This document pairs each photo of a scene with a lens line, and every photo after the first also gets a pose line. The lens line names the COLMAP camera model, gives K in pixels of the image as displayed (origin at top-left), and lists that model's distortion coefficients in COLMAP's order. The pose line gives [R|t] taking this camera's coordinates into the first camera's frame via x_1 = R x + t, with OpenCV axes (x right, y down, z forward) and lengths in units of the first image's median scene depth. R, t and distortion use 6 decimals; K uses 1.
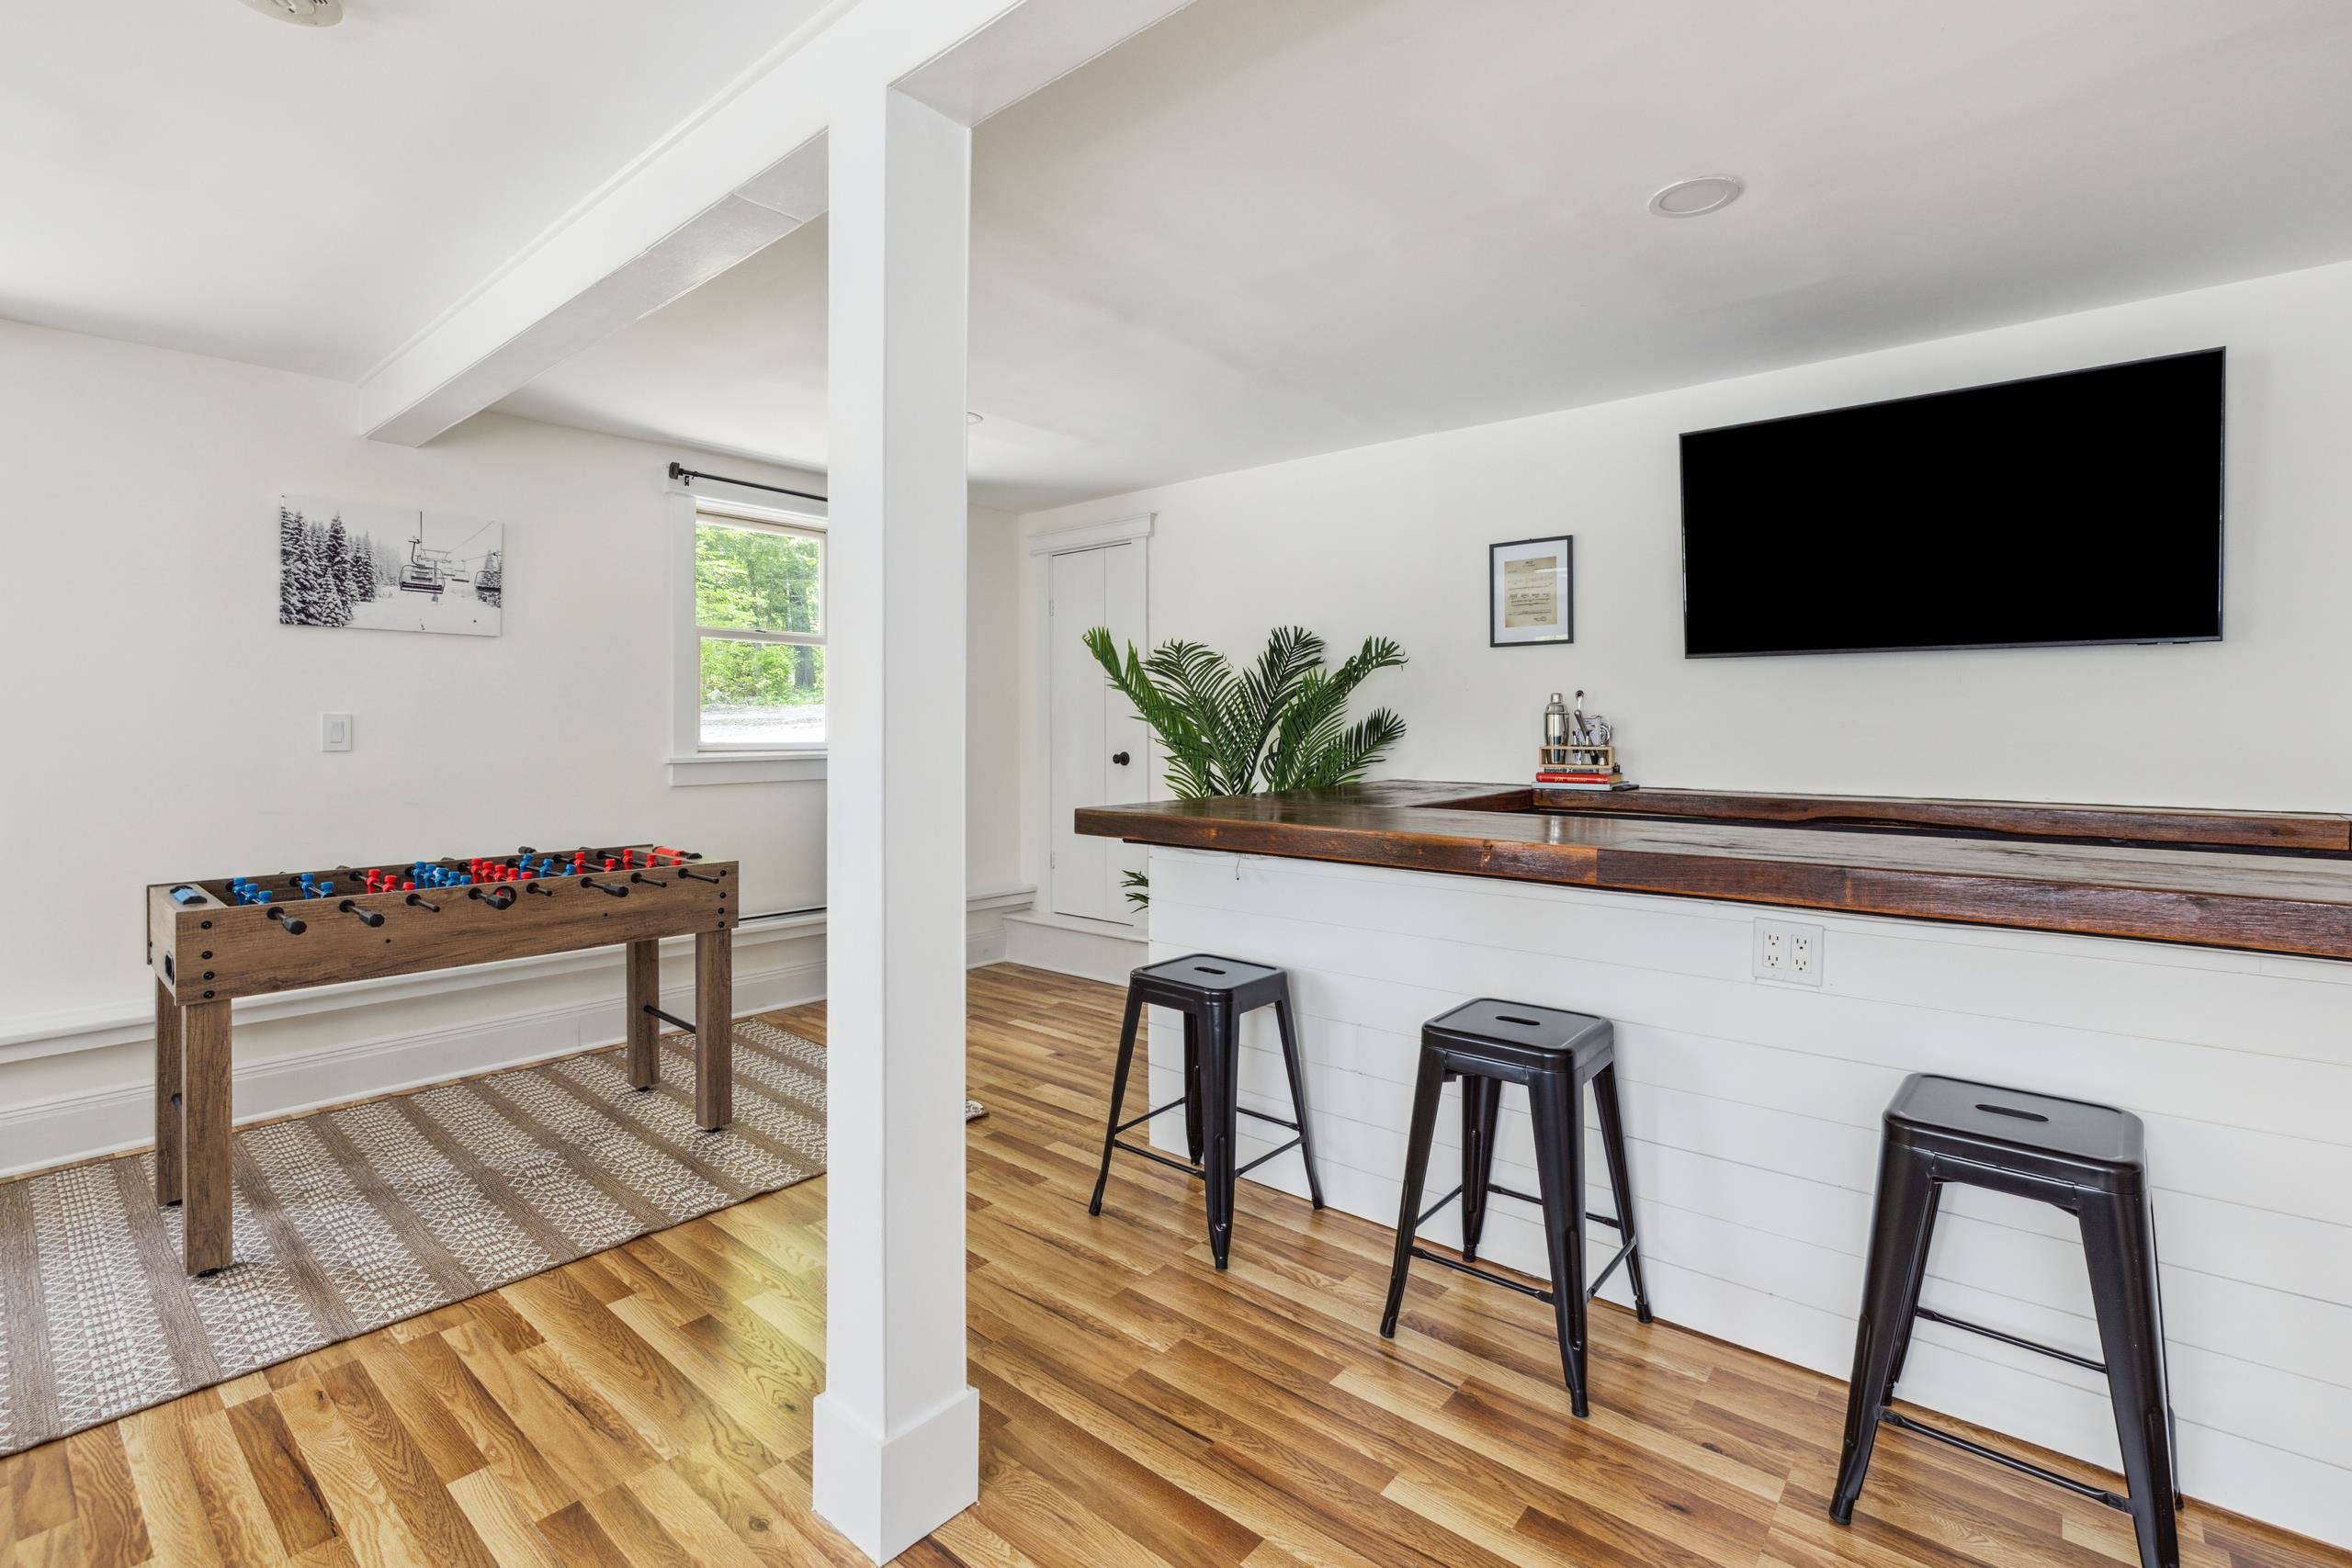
lens RADIAL K [[1071.5, 0, 1171.9], [0, 1071.5, 718.0], [0, 0, 1]] dist [-0.001533, -0.000893]
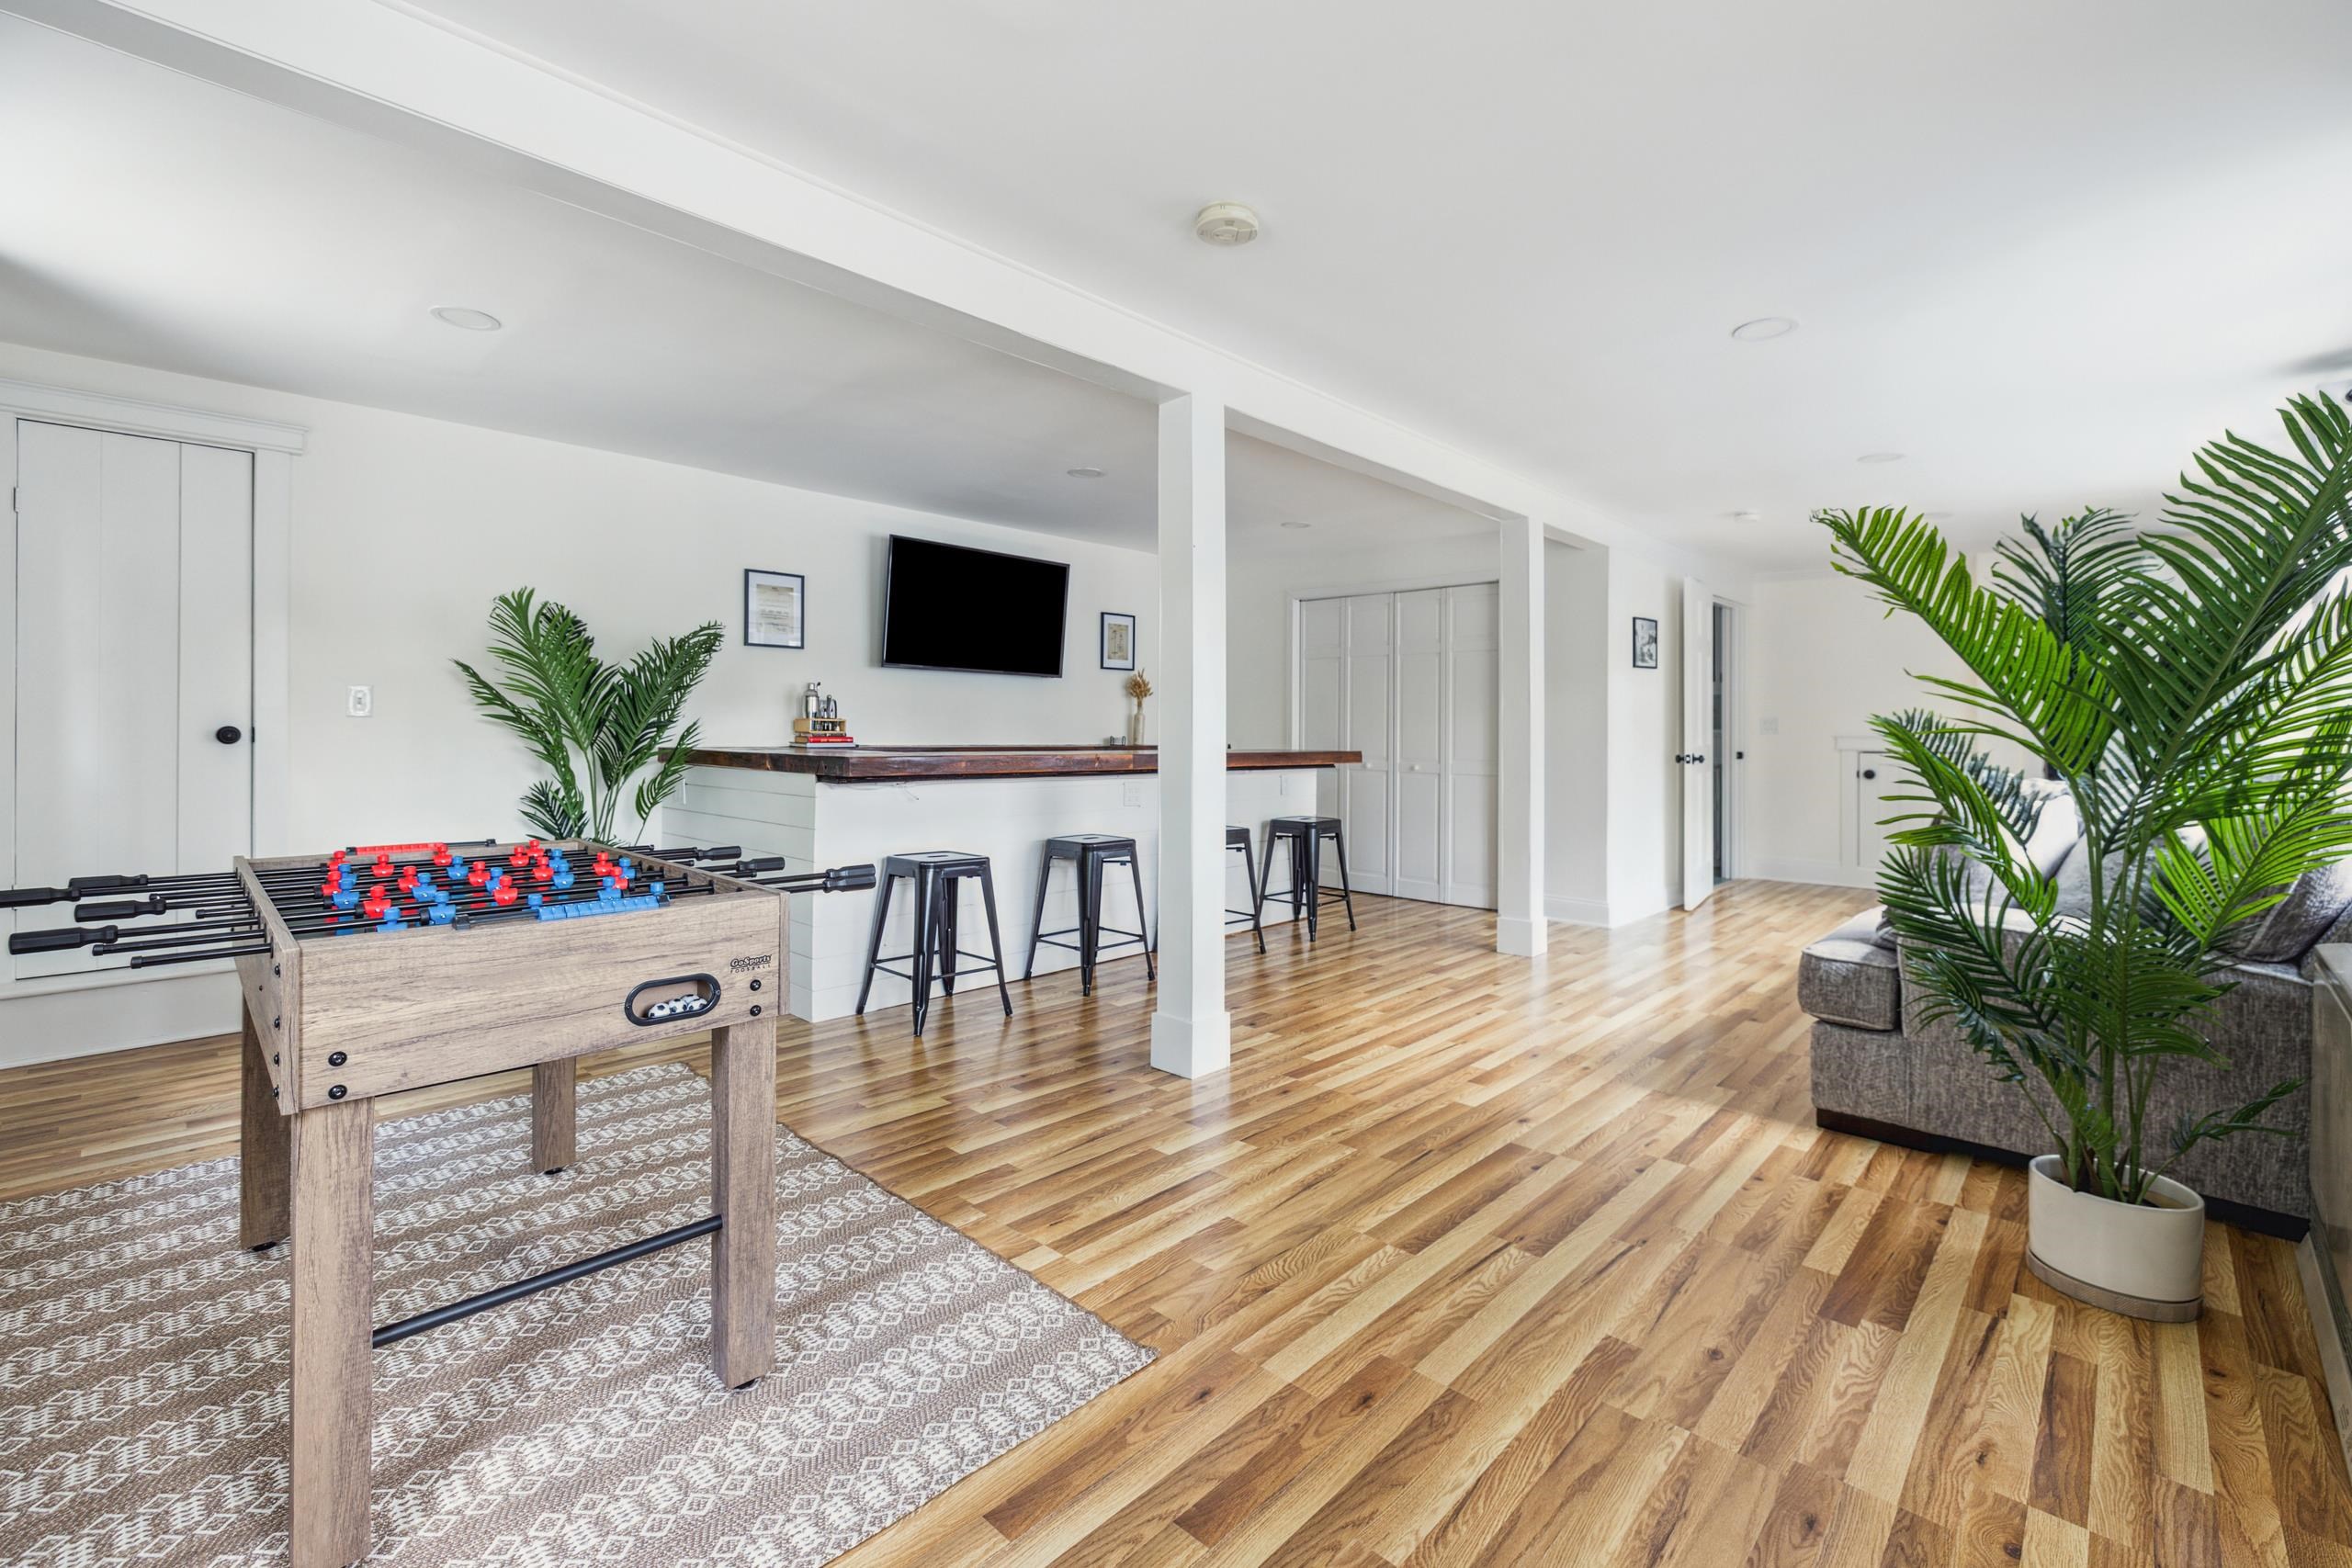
lens RADIAL K [[1002.5, 0, 1175.2], [0, 1002.5, 749.4], [0, 0, 1]] dist [0.000966, 0.000100]
pose [[0.060674, -0.018521, 0.997986, -1.390783], [-0.018137, 0.999642, 0.019654, 0.043782], [-0.997993, -0.019293, 0.060316, 0.577003]]
